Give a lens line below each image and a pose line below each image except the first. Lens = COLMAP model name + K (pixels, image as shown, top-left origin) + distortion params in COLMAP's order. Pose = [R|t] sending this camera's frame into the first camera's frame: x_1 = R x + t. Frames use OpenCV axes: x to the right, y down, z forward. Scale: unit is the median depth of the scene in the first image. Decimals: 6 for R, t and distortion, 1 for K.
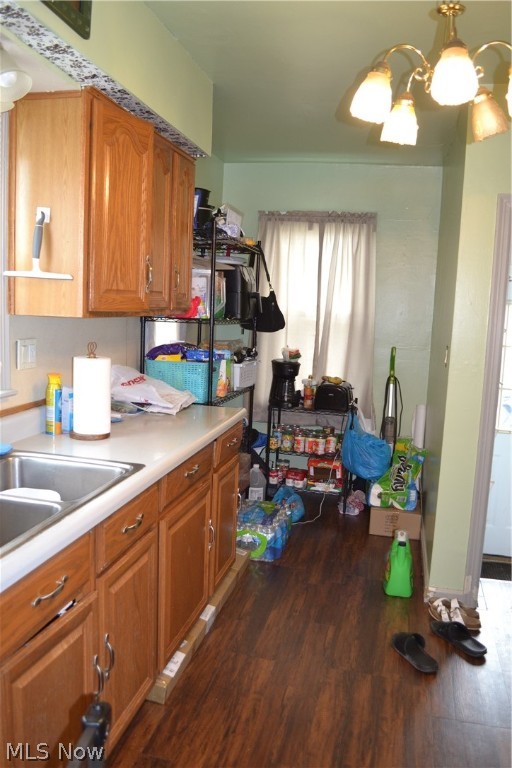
lens RADIAL K [[612.4, 0, 257.5], [0, 612.4, 382.8], [0, 0, 1]] dist [-0.084631, 0.014958]
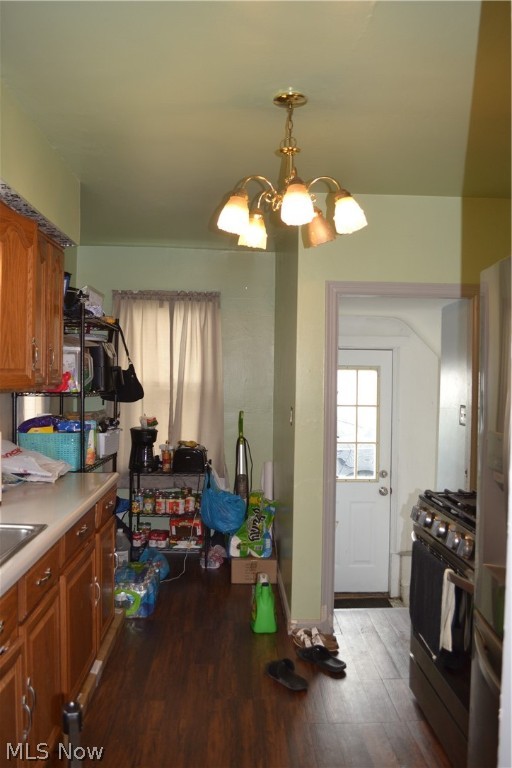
lens RADIAL K [[612.4, 0, 257.1], [0, 612.4, 386.5], [0, 0, 1]] dist [-0.084631, 0.014958]
pose [[0.963203, -0.033947, 0.266622, -0.077504], [0.061565, 0.993484, -0.095918, 0.009834], [-0.261629, 0.108803, 0.959016, -0.141183]]
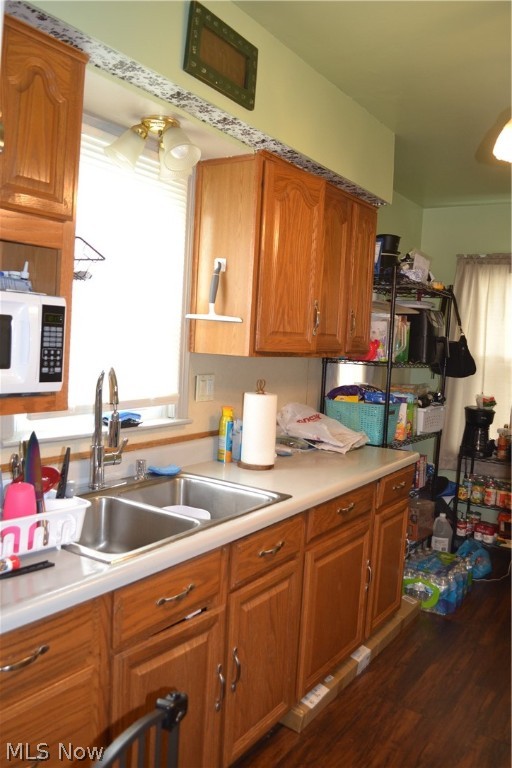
lens RADIAL K [[612.4, 0, 258.7], [0, 612.4, 384.1], [0, 0, 1]] dist [-0.084631, 0.014958]
pose [[0.934298, 0.035632, -0.354709, 0.100548], [-0.060088, 0.996497, -0.058166, 0.004724], [0.351394, 0.075658, 0.933166, -0.019451]]
